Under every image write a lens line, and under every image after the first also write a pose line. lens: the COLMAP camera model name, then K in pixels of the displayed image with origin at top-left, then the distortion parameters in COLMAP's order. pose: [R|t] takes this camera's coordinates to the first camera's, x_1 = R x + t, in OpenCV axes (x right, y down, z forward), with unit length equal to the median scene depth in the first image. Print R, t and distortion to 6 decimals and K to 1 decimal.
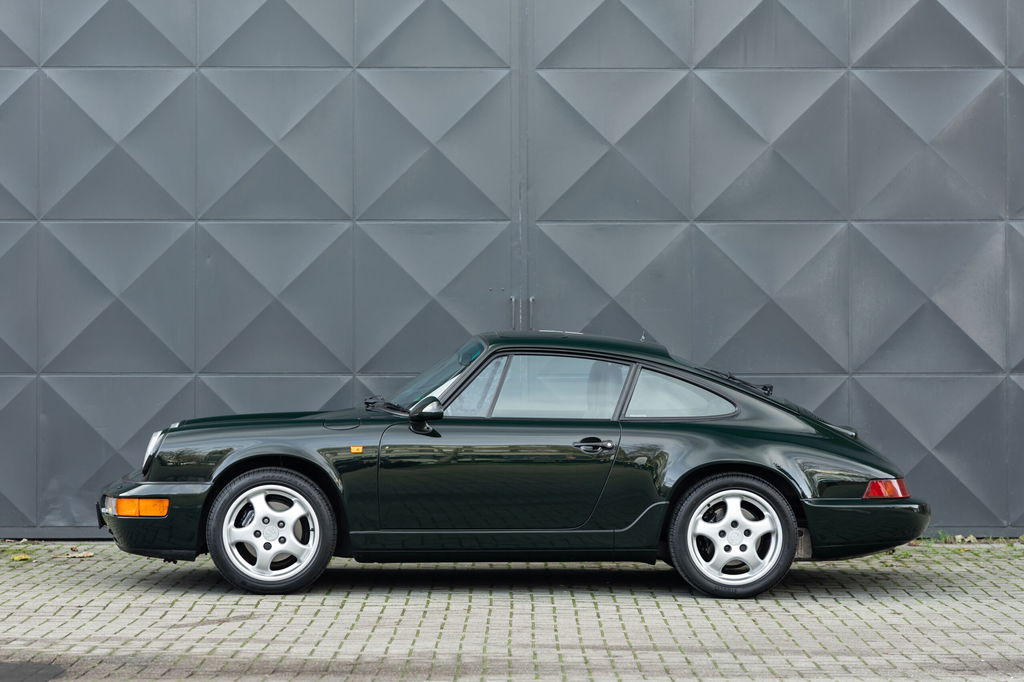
lens RADIAL K [[3136.1, 0, 515.2], [0, 3136.1, 342.3], [0, 0, 1]] dist [0.008332, 0.000000]
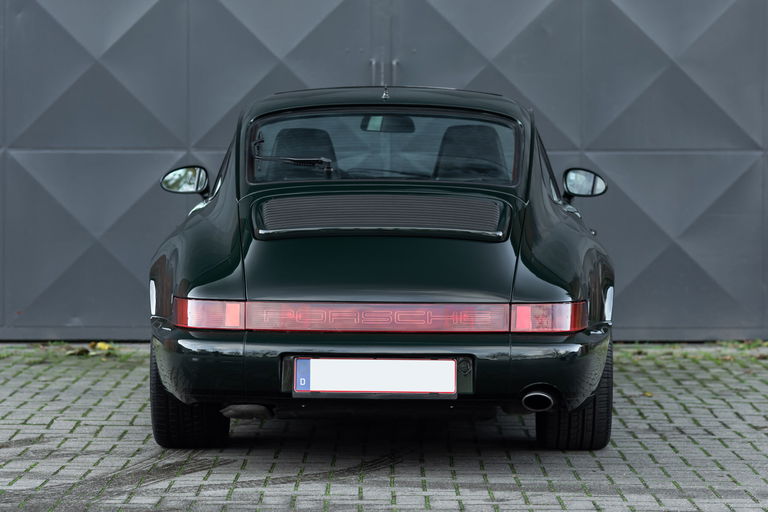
lens RADIAL K [[2352.1, 0, 385.4], [0, 2352.1, 253.2], [0, 0, 1]] dist [0.008332, 0.000000]
pose [[0.999989, 0.001806, -0.004377, 0.006464], [-0.001681, 0.999594, 0.028455, 0.023817], [0.004426, -0.028448, 0.999585, 0.420448]]
